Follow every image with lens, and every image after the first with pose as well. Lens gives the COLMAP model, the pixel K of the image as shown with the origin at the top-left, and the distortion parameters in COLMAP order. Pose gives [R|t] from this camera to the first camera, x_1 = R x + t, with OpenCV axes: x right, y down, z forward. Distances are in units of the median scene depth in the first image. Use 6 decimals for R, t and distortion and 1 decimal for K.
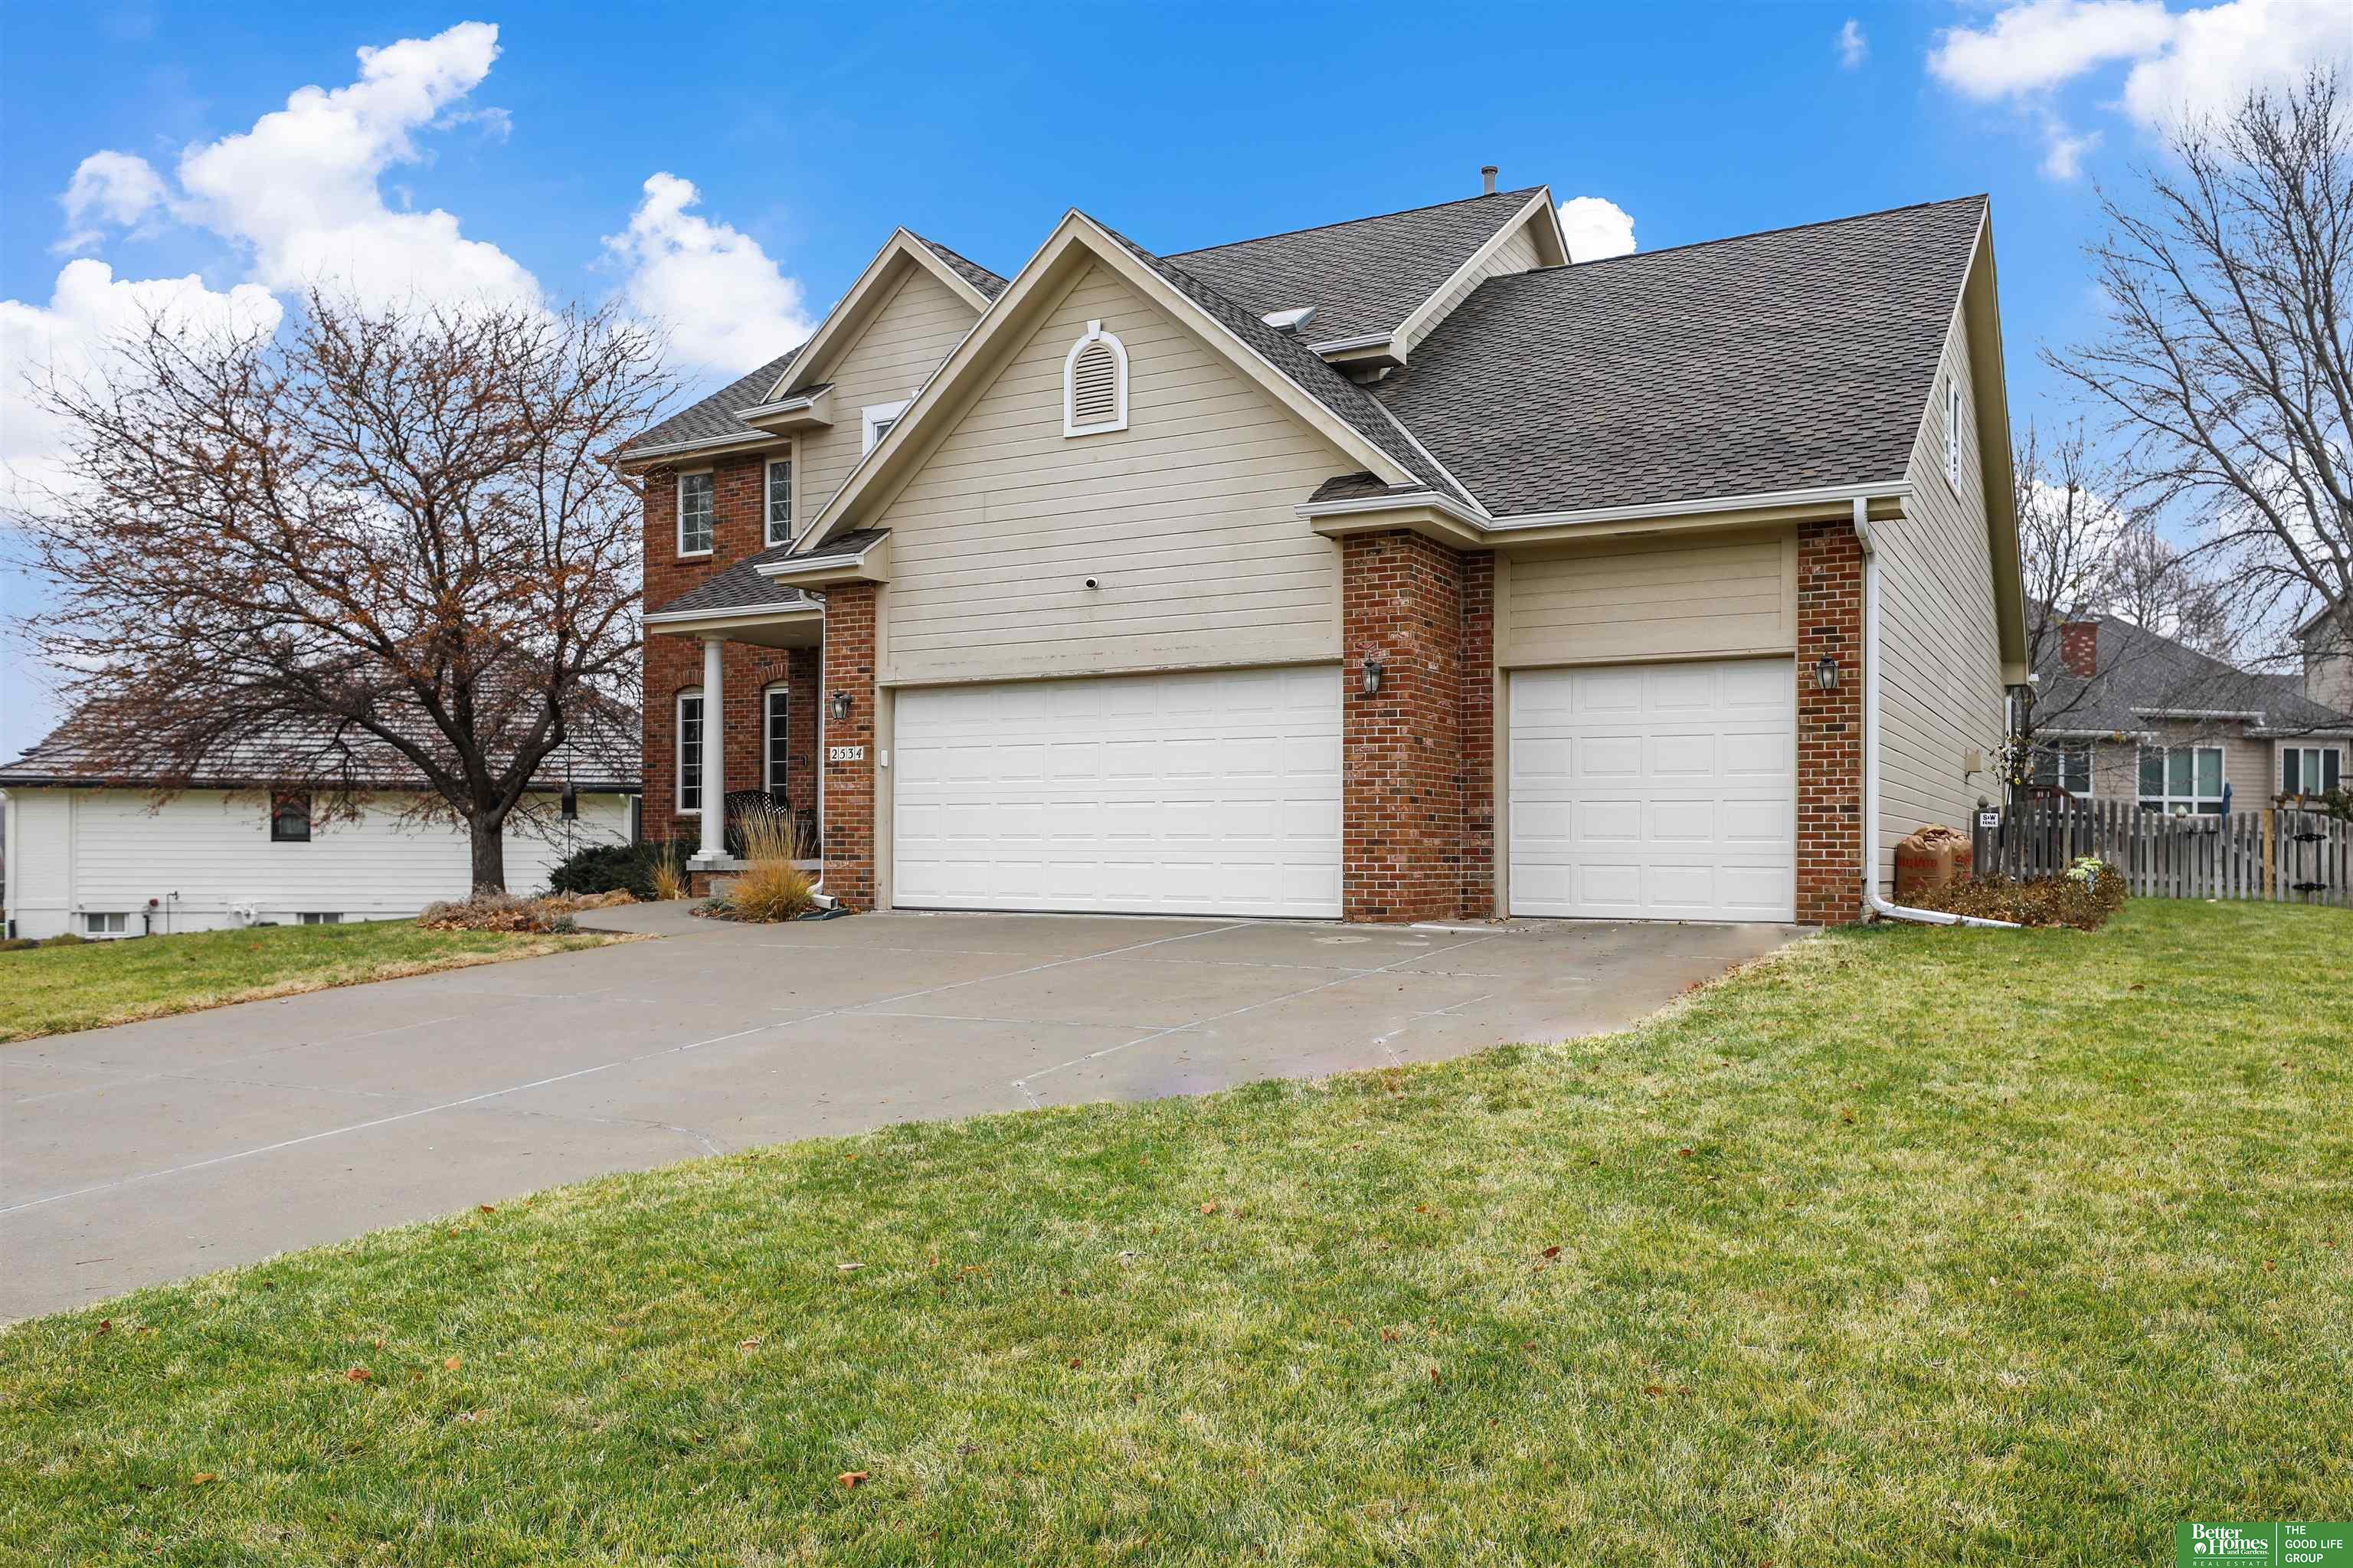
lens RADIAL K [[1744.3, 0, 1182.9], [0, 1744.3, 805.2], [0, 0, 1]] dist [-0.004290, -0.000619]
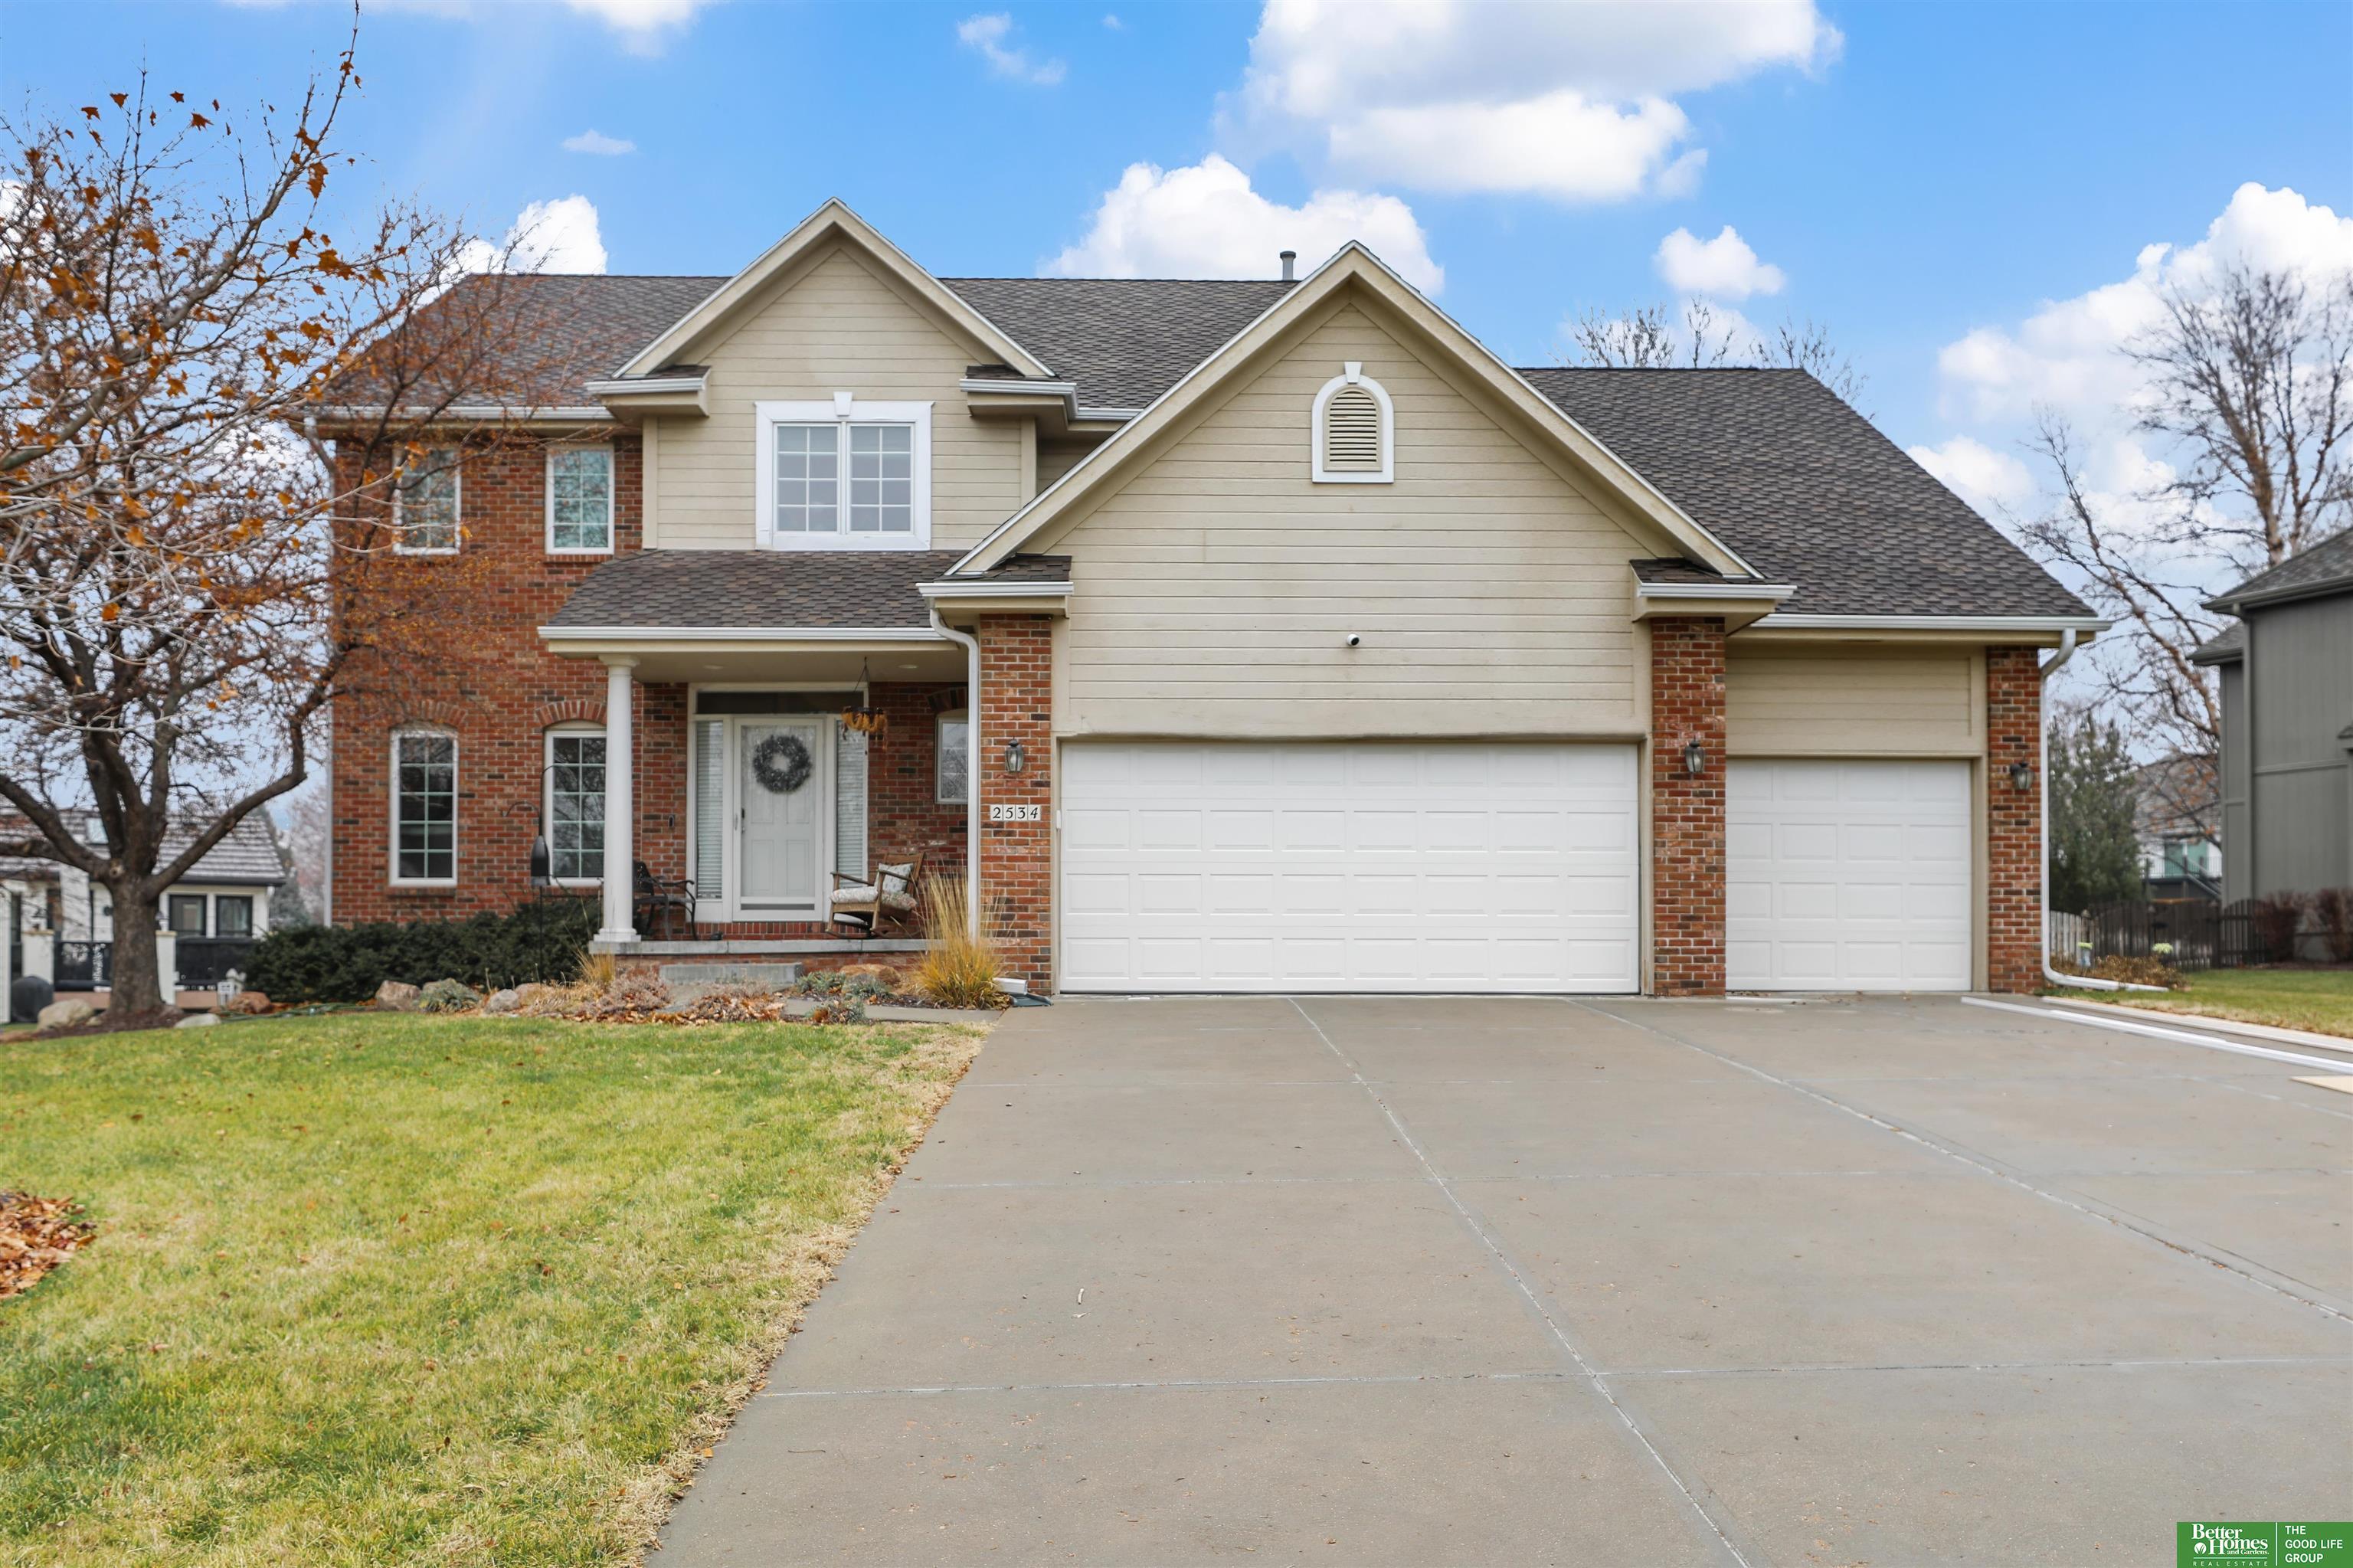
lens RADIAL K [[1838.6, 0, 1158.6], [0, 1838.6, 888.2], [0, 0, 1]] dist [-0.009613, -0.001504]
pose [[0.860988, 0.018979, 0.508270, -0.639213], [-0.013378, 0.999803, -0.014671, 0.021312], [-0.508449, 0.005832, 0.861073, 0.202823]]
